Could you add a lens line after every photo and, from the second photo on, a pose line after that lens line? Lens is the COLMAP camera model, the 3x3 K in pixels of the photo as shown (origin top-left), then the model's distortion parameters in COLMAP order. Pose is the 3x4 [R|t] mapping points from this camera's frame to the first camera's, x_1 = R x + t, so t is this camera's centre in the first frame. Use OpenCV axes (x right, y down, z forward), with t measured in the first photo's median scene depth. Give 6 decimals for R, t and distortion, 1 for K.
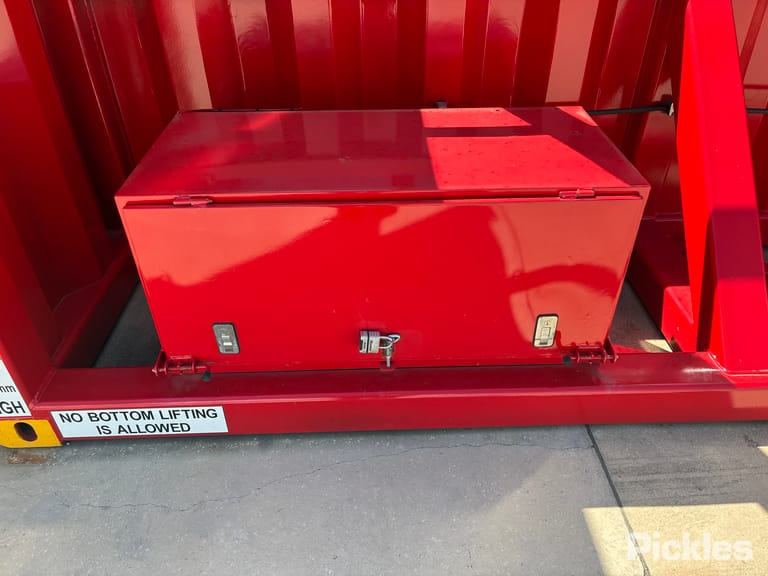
lens RADIAL K [[588.9, 0, 391.1], [0, 588.9, 288.0], [0, 0, 1]] dist [0.043092, -0.066772]
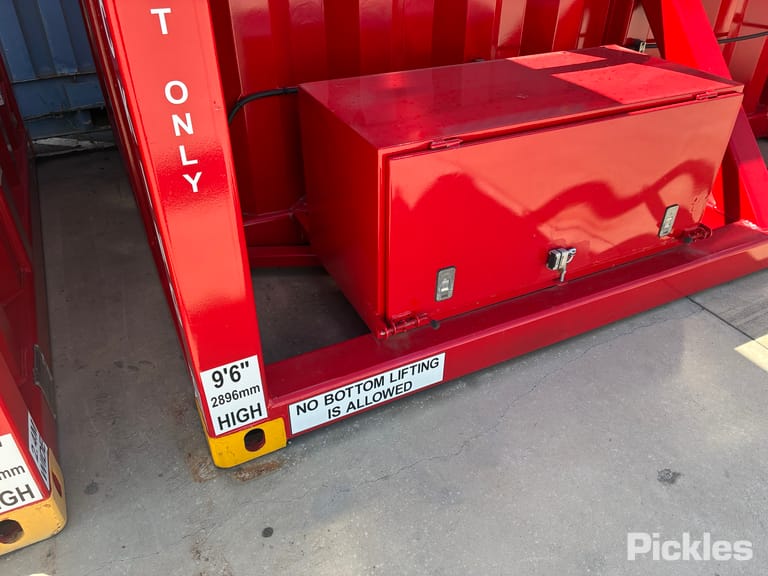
lens RADIAL K [[588.9, 0, 391.1], [0, 588.9, 288.0], [0, 0, 1]] dist [0.043092, -0.066772]
pose [[0.907491, -0.227301, 0.353263, -0.697950], [0.234357, 0.971871, 0.023297, 0.044067], [-0.348622, 0.061647, 0.935234, 0.064528]]
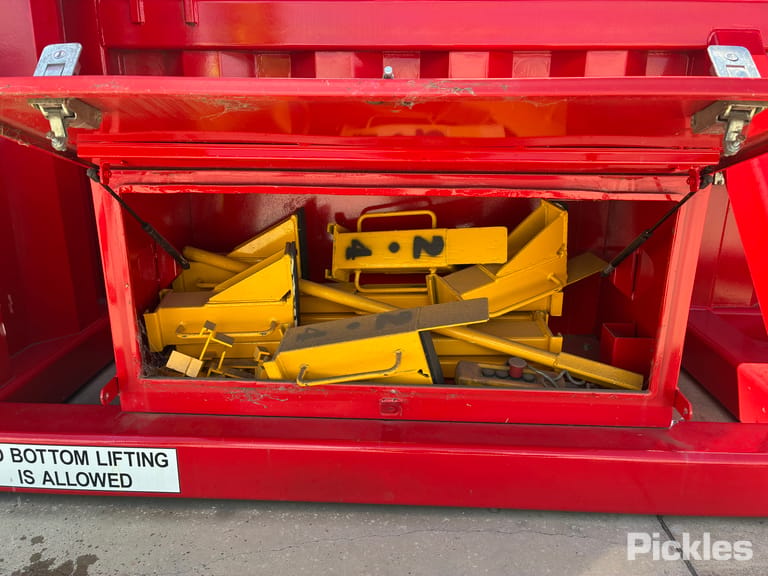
lens RADIAL K [[577.7, 0, 384.0], [0, 577.7, 288.0], [0, 0, 1]] dist [0.108937, -0.161115]
pose [[0.997024, 0.032772, -0.069781, 0.034678], [-0.054342, 0.940788, -0.334611, 0.240370], [0.054683, 0.337407, 0.939769, 0.213090]]
